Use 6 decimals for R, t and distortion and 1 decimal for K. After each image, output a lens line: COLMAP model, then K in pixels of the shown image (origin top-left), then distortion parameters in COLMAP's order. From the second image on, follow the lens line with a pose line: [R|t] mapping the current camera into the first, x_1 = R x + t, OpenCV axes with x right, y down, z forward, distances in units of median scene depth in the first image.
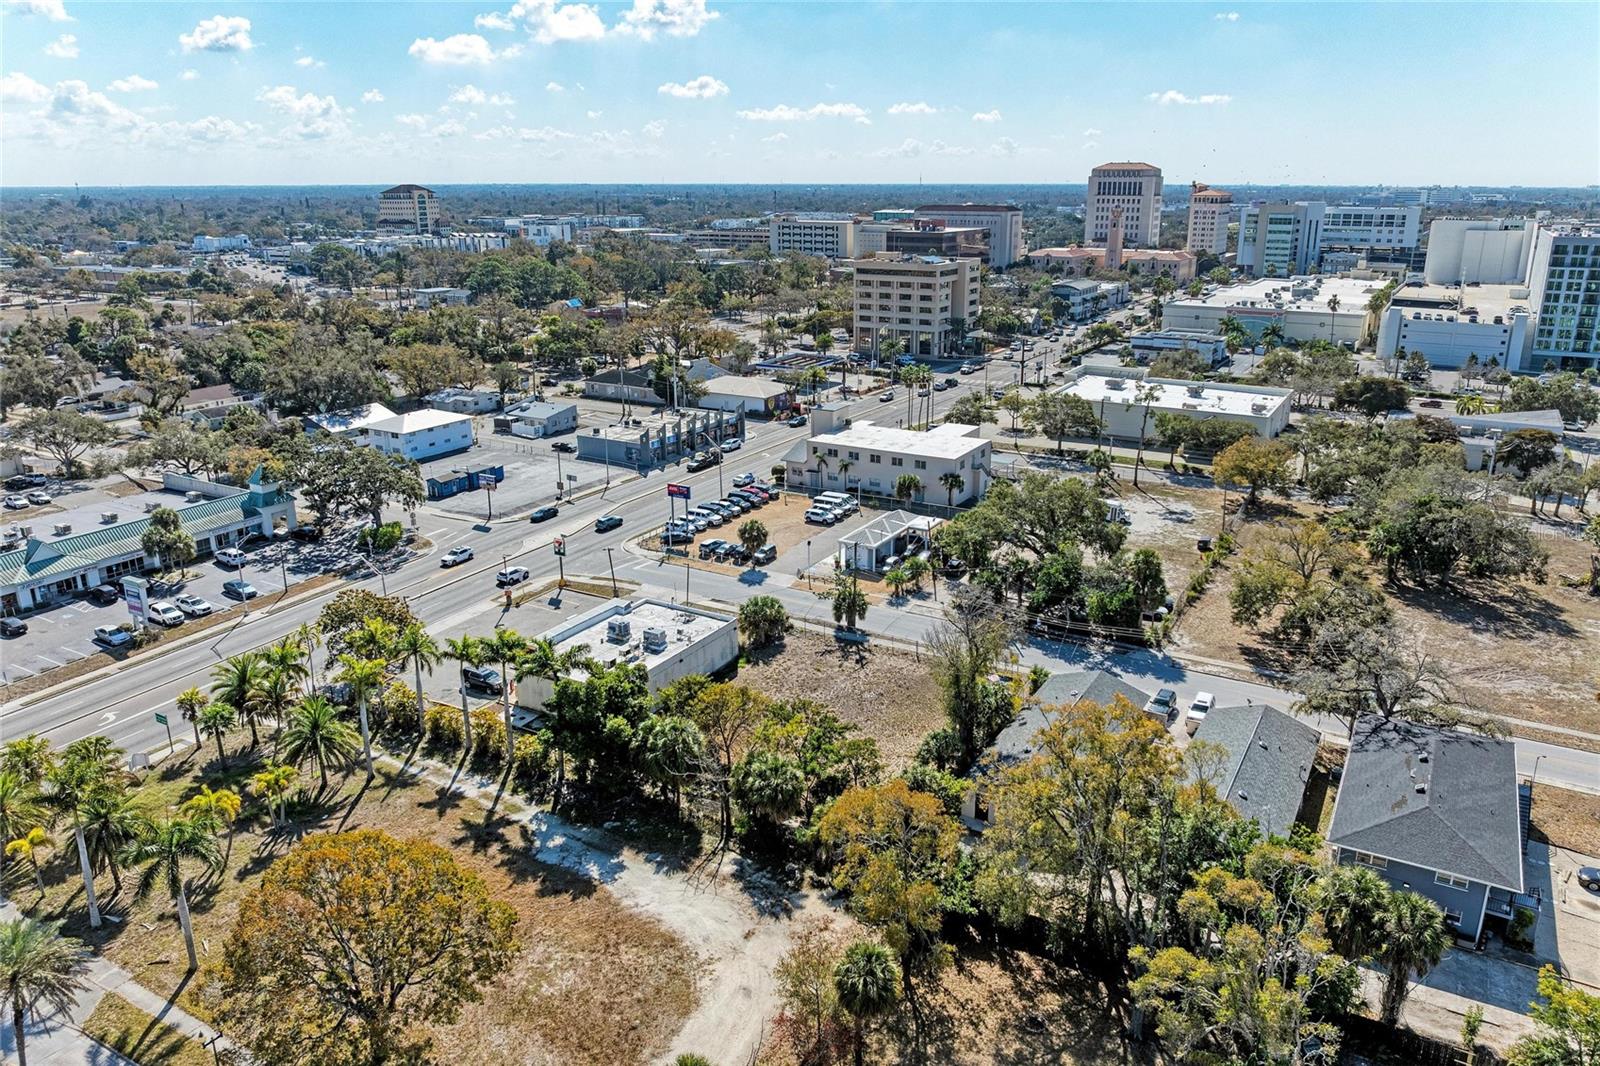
lens RADIAL K [[1114.9, 0, 800.0], [0, 1114.9, 533.0], [0, 0, 1]] dist [-0.017548, -0.005060]
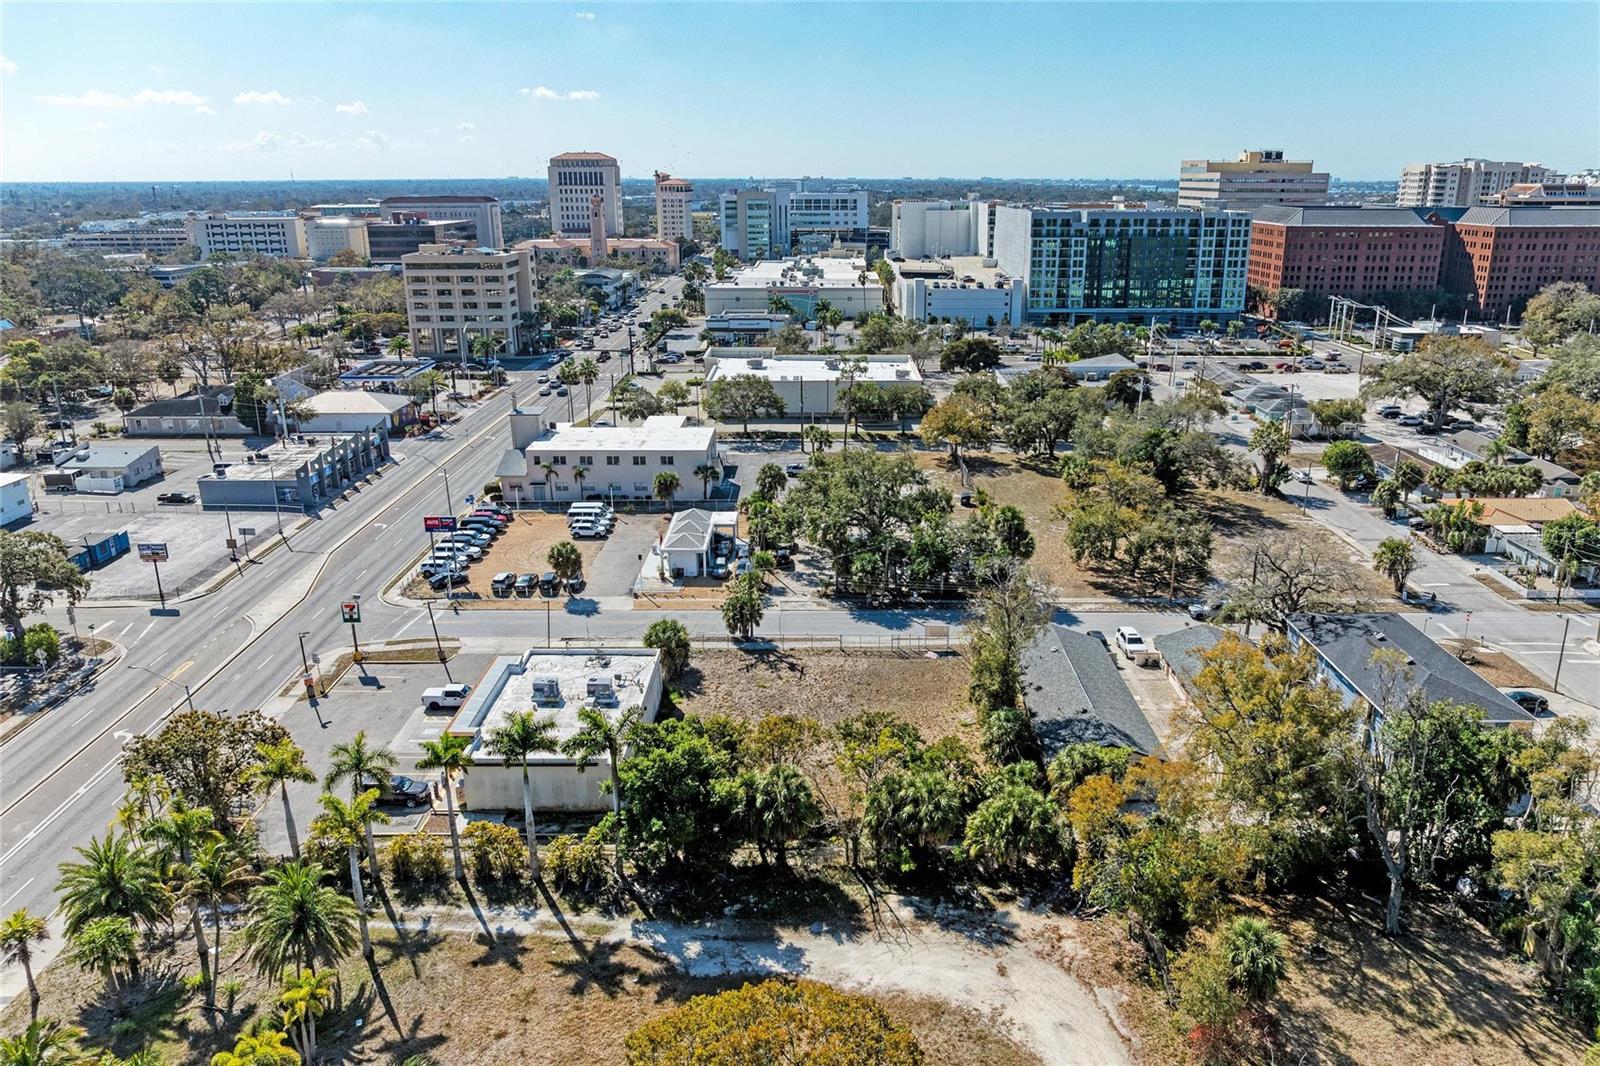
lens RADIAL K [[1126.3, 0, 800.0], [0, 1126.3, 533.0], [0, 0, 1]] dist [-0.020825, -0.002657]
pose [[0.868430, -0.149976, 0.472585, -0.254977], [0.149466, 0.988002, 0.038884, -0.021789], [-0.472747, 0.036867, 0.880427, 0.120145]]
